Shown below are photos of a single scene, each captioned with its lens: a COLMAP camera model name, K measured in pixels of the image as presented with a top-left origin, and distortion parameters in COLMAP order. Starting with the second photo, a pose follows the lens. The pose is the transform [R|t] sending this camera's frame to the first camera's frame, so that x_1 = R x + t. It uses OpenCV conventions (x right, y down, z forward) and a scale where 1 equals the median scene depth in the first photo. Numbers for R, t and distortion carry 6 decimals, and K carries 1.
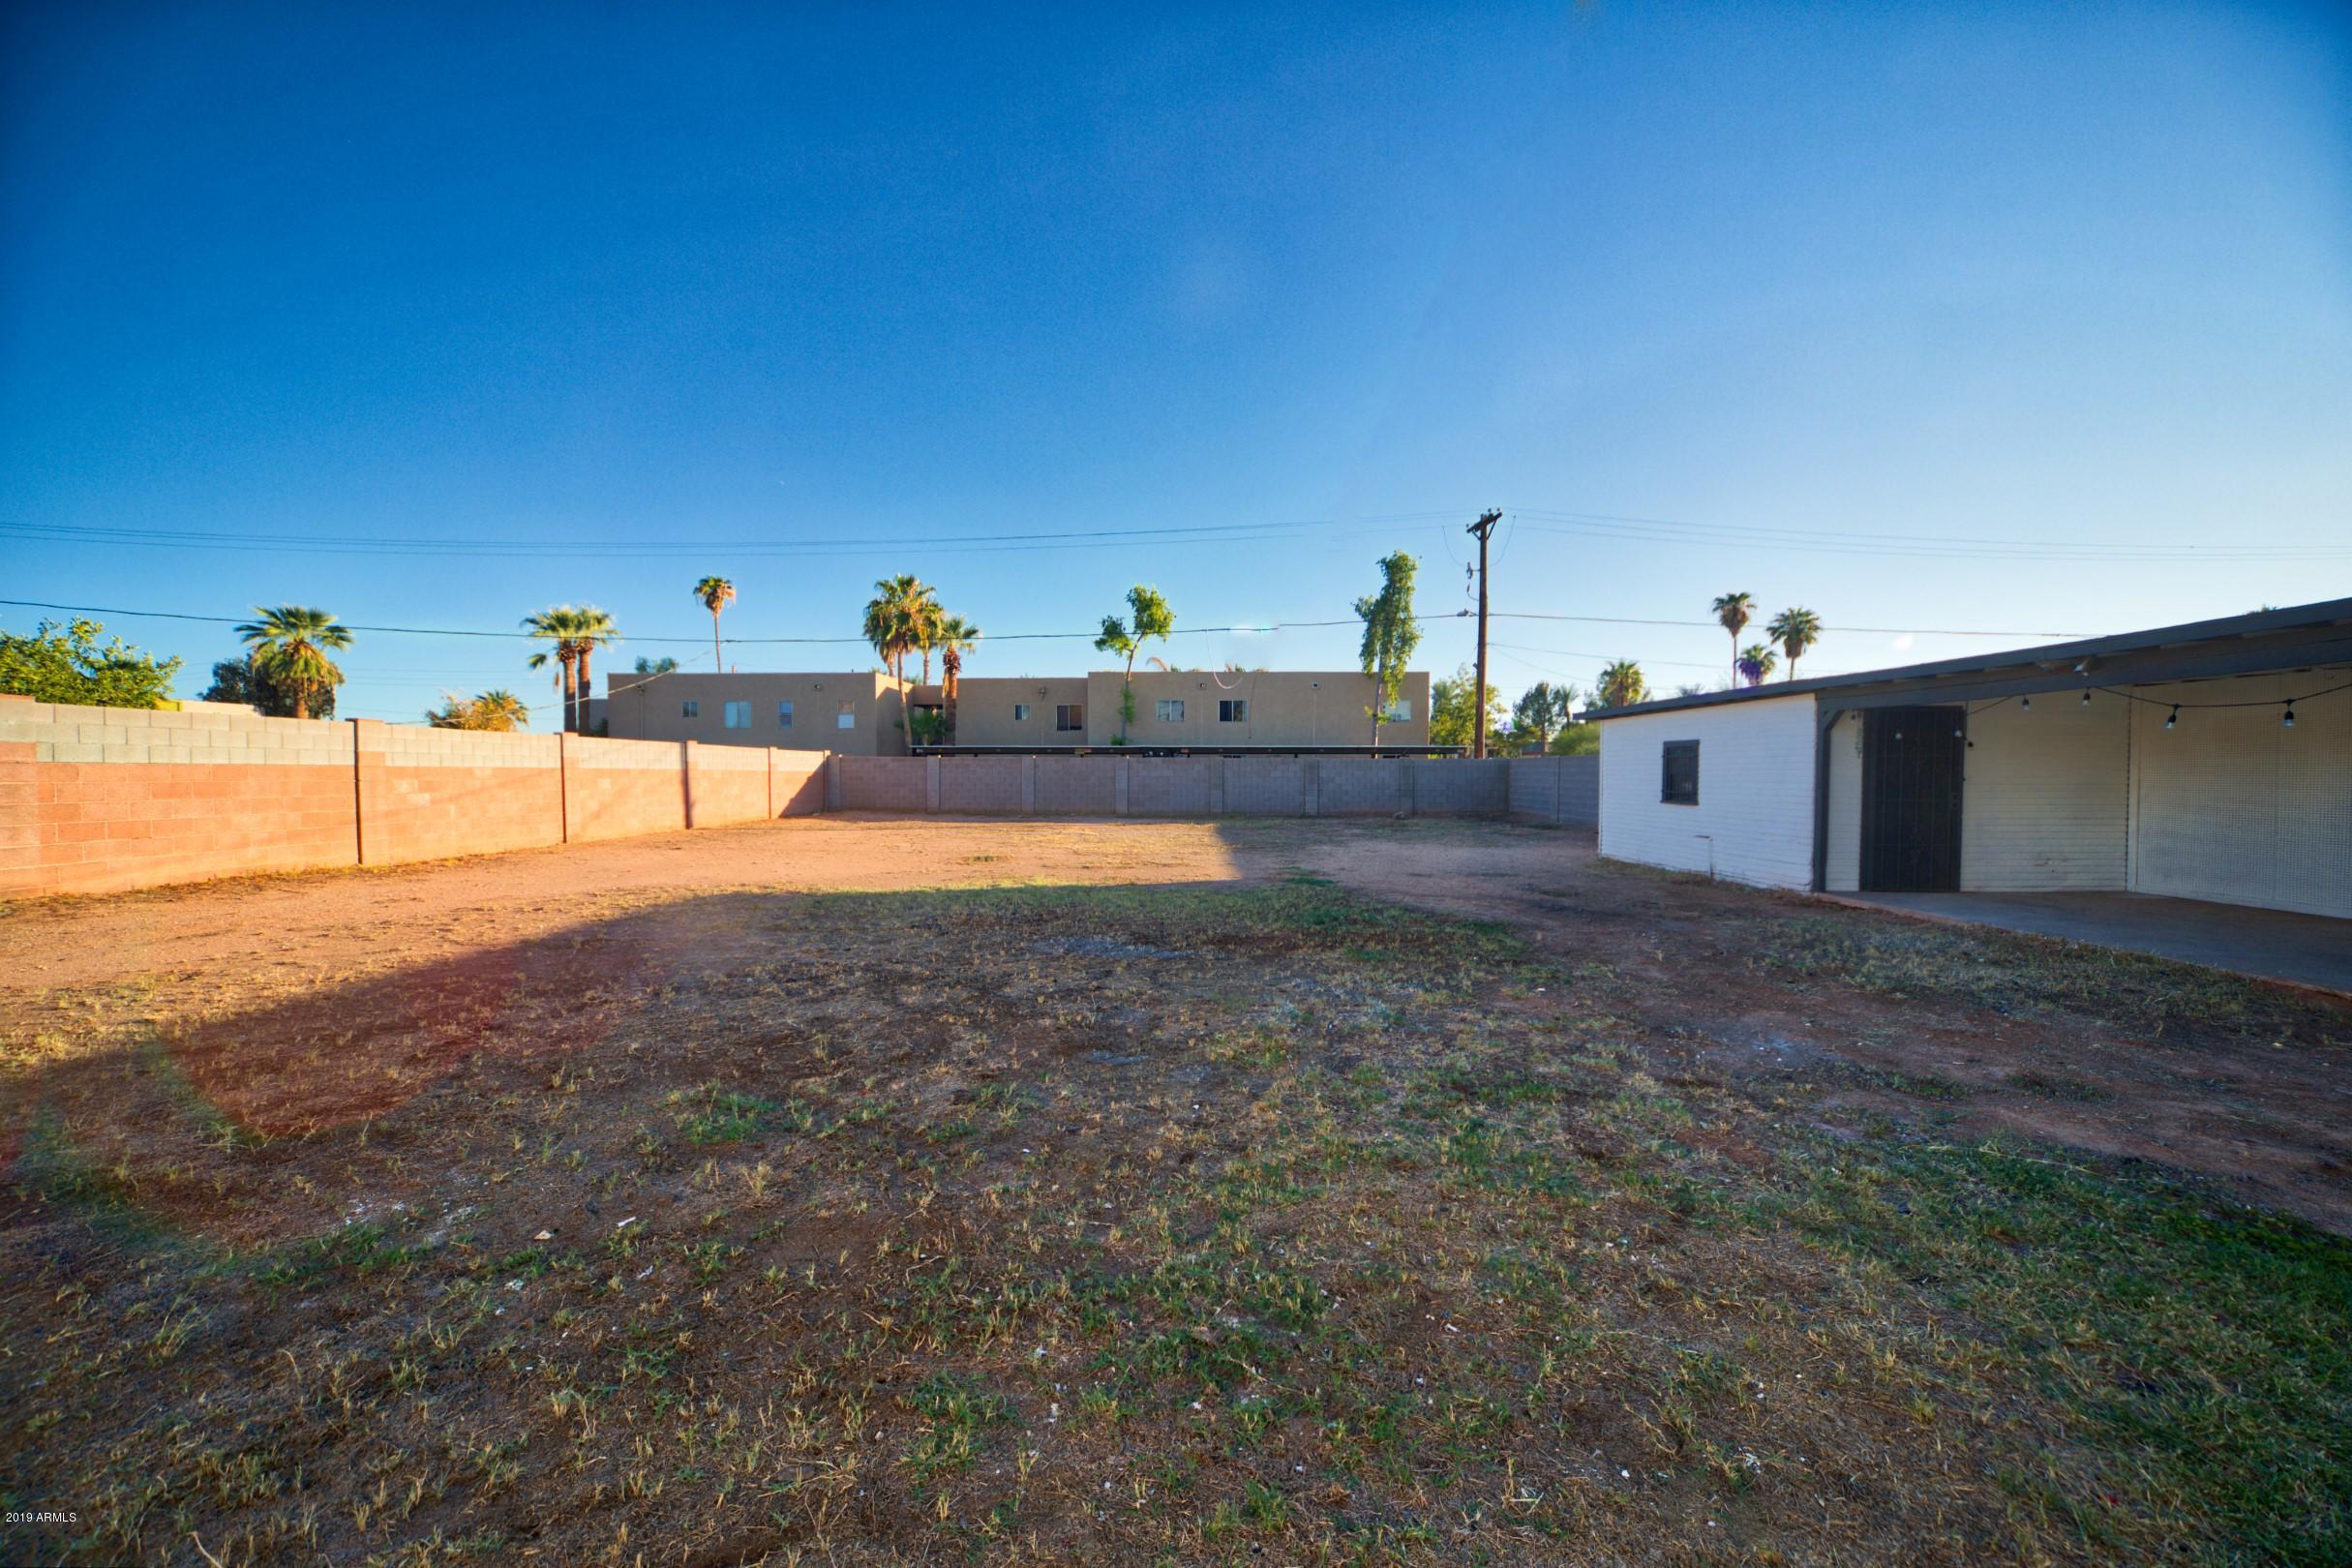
lens RADIAL K [[813.5, 0, 1170.0], [0, 813.5, 792.5], [0, 0, 1]] dist [-0.012415, 0.000364]
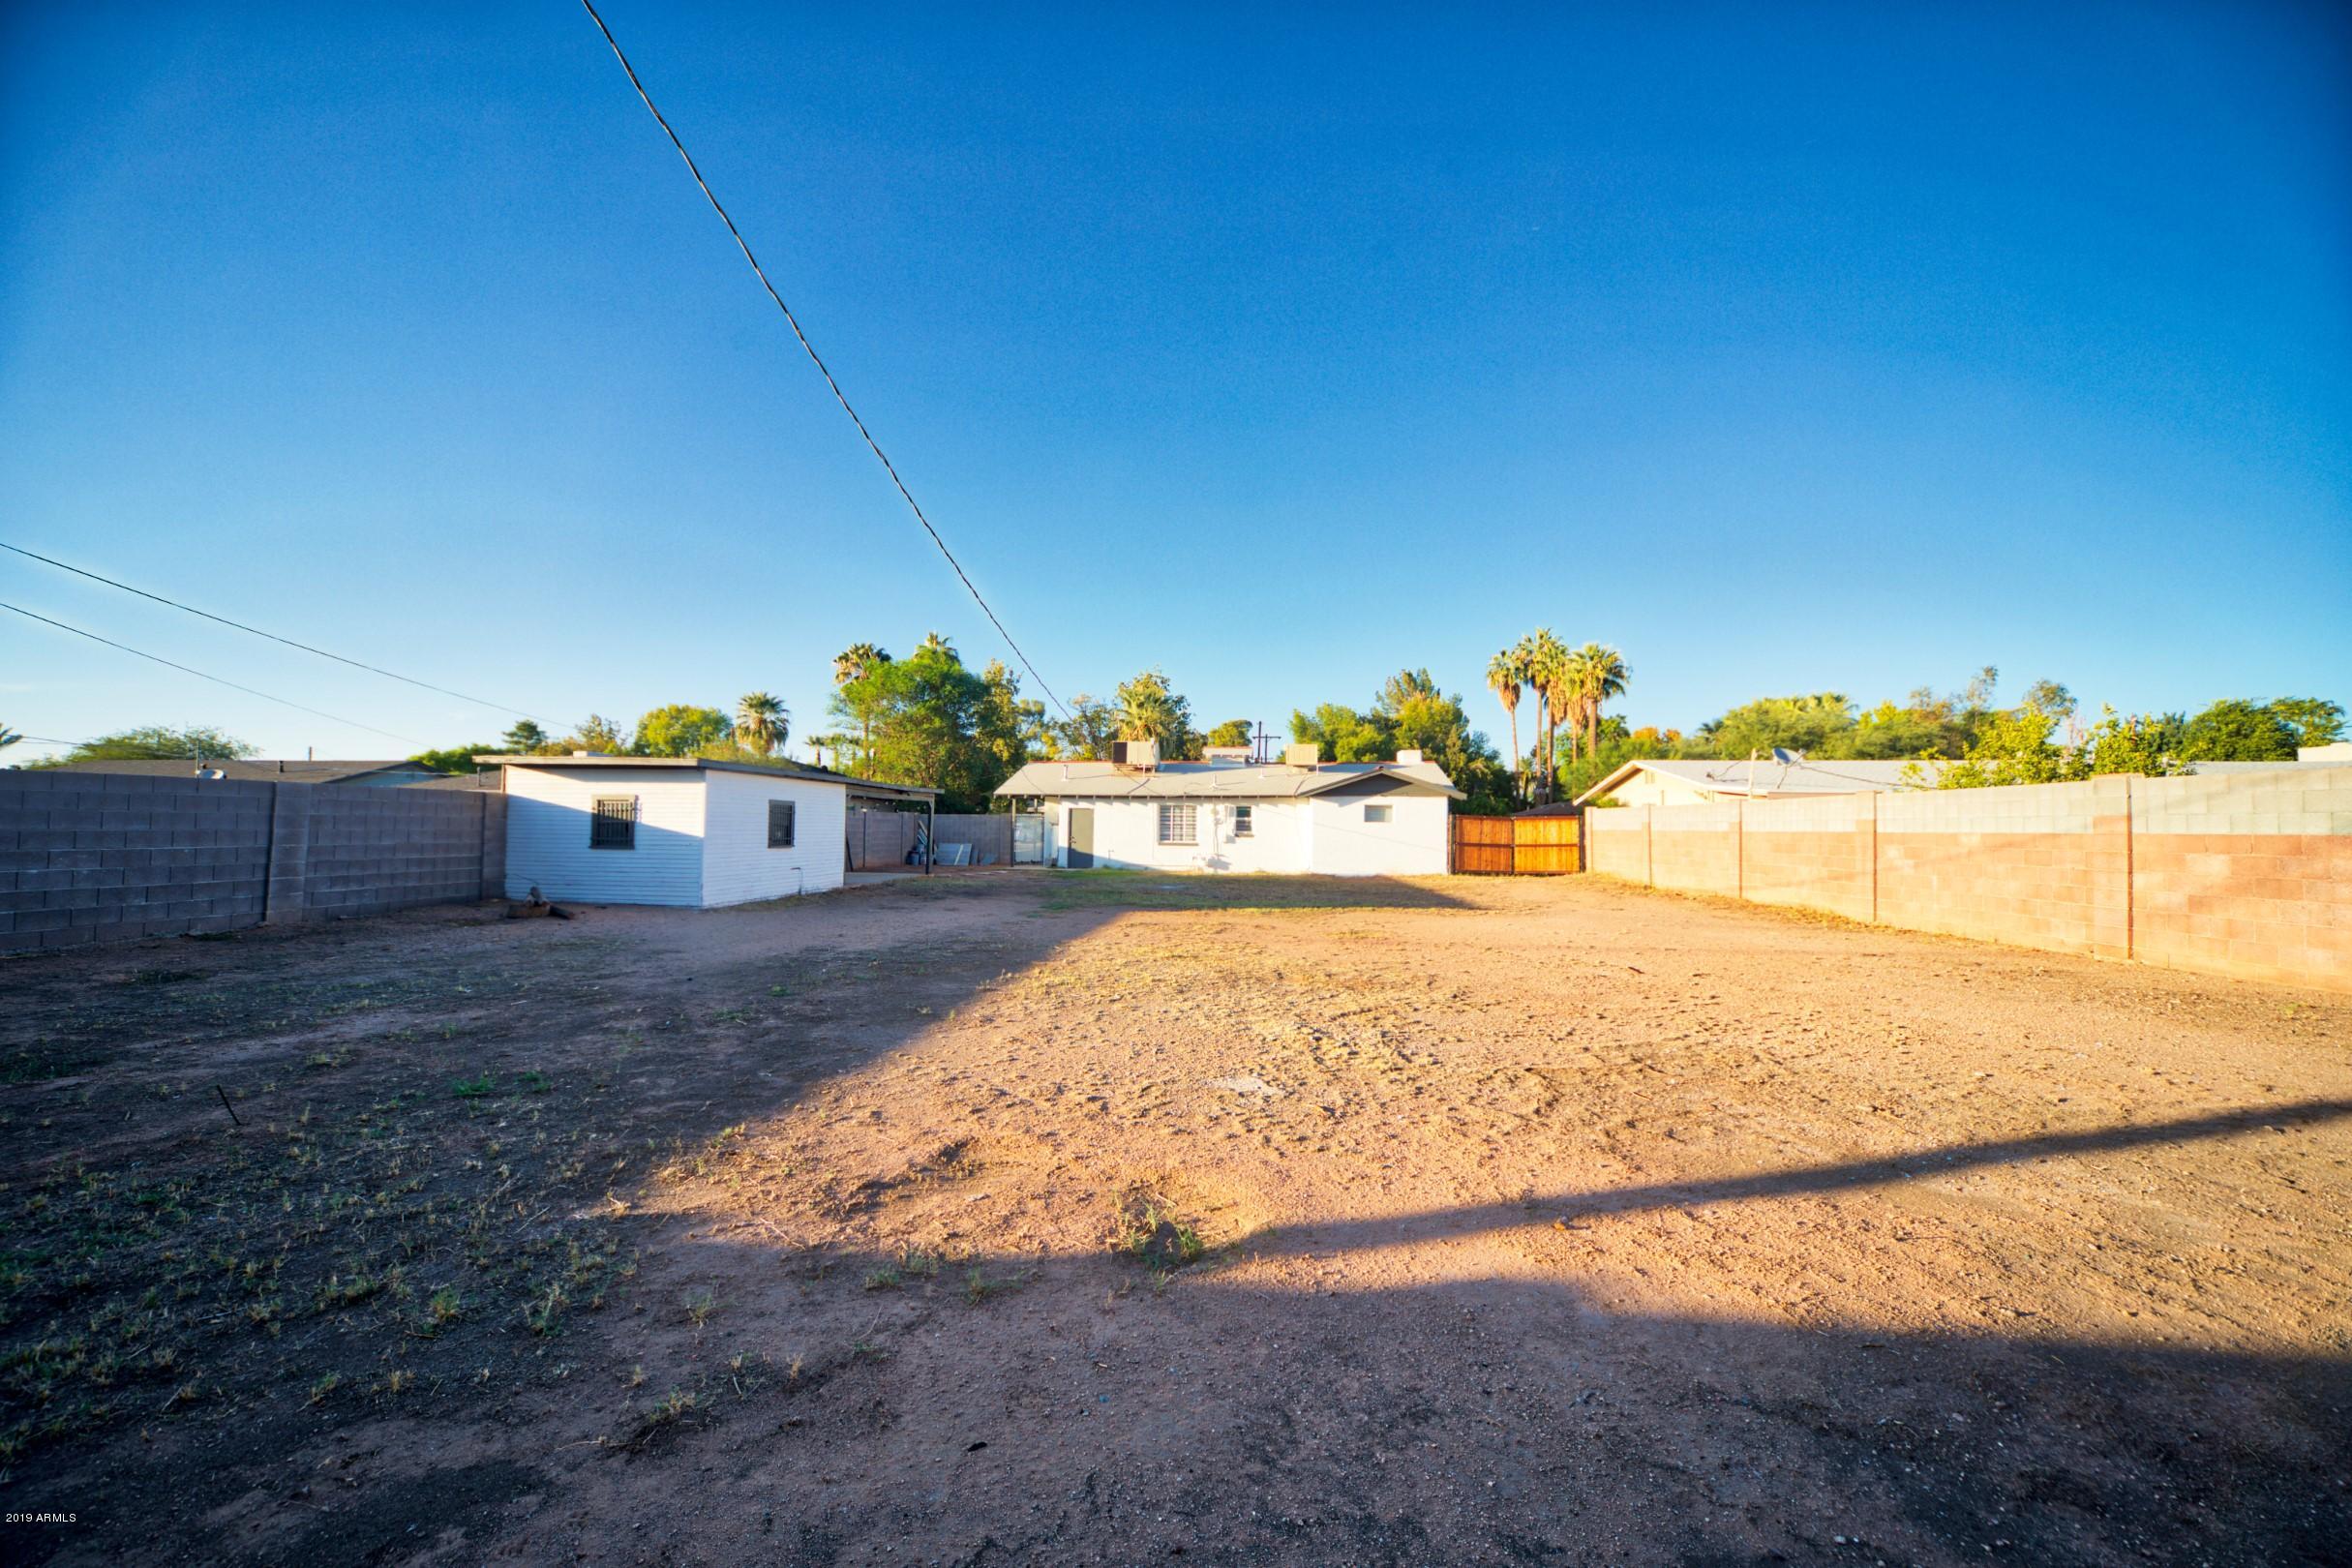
lens RADIAL K [[813.5, 0, 1160.9], [0, 813.5, 777.4], [0, 0, 1]] dist [-0.012415, 0.000364]
pose [[-0.994303, -0.005759, 0.106438, -0.042903], [-0.009857, 0.999228, -0.038023, -0.016550], [-0.106137, -0.038855, -0.993592, 0.653370]]
